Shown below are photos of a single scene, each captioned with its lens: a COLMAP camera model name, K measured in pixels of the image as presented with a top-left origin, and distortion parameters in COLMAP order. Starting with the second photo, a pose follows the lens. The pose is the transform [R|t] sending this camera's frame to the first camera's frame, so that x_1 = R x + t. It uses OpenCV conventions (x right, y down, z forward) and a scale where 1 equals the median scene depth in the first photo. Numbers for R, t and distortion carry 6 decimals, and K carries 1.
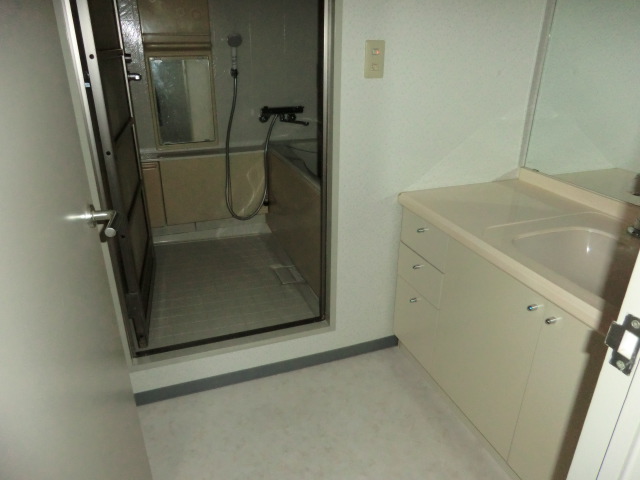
lens RADIAL K [[460.9, 0, 320.0], [0, 460.9, 240.0], [0, 0, 1]] dist [-0.102738, 0.125467]
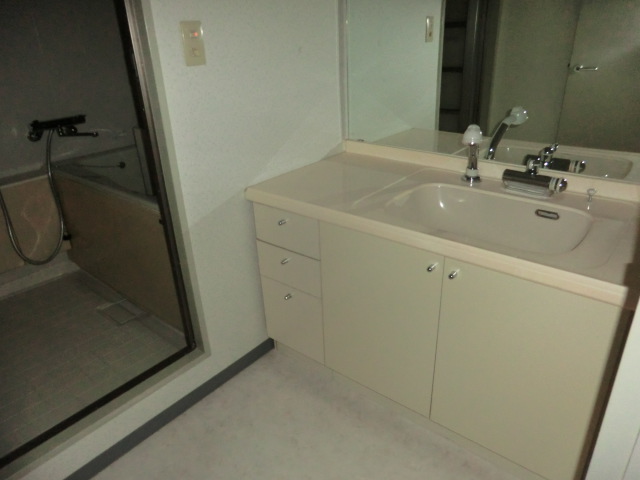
lens RADIAL K [[460.9, 0, 320.0], [0, 460.9, 240.0], [0, 0, 1]] dist [-0.102738, 0.125467]
pose [[0.868565, -0.248799, 0.428595, -0.097682], [0.244741, 0.967368, 0.065579, -0.022895], [-0.430926, 0.047935, 0.901113, 0.097223]]
